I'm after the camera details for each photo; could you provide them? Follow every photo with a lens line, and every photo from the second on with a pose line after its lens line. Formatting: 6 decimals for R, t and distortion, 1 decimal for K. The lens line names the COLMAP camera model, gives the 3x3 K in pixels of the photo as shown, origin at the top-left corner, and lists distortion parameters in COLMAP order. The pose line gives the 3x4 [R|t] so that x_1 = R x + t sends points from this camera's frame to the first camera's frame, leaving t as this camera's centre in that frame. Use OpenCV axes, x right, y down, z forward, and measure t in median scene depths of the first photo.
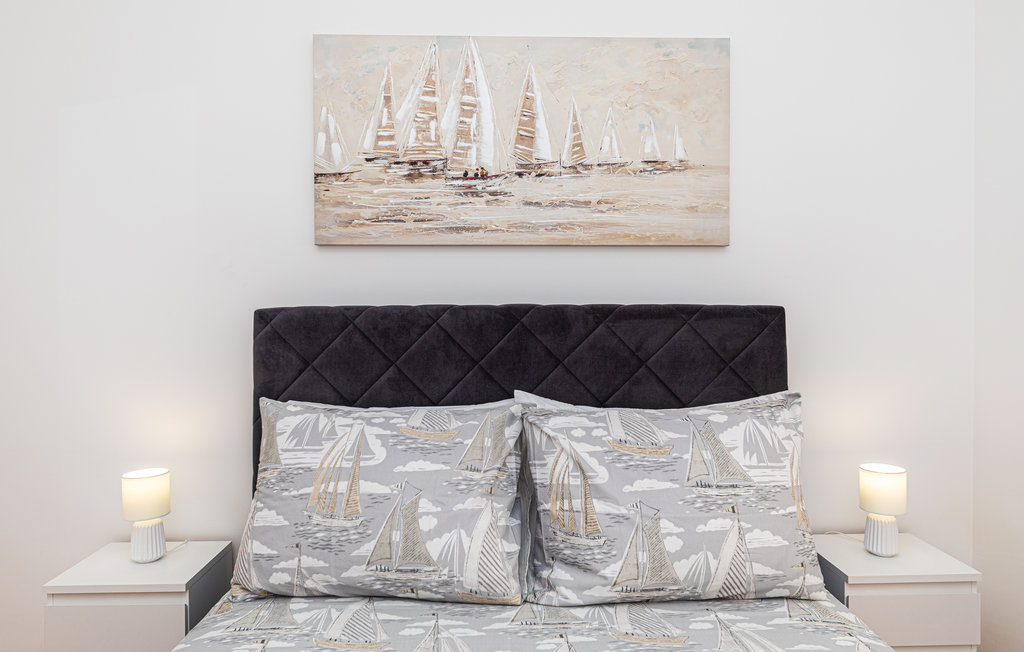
lens RADIAL K [[676.3, 0, 512.5], [0, 676.3, 327.7], [0, 0, 1]] dist [0.005826, -0.007933]
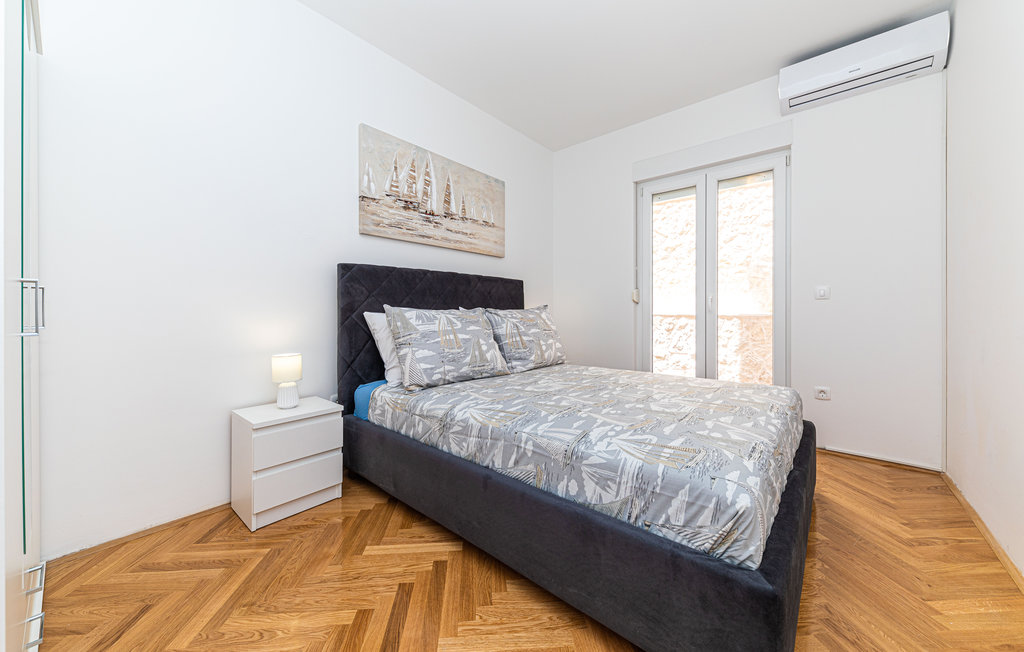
lens RADIAL K [[377.3, 0, 510.6], [0, 377.3, 324.4], [0, 0, 1]] dist [0.013096, -0.000529]
pose [[0.660483, -0.022414, 0.750506, -0.827390], [0.024909, 0.999658, 0.007933, 0.138949], [-0.750428, 0.013455, 0.660816, -0.021331]]
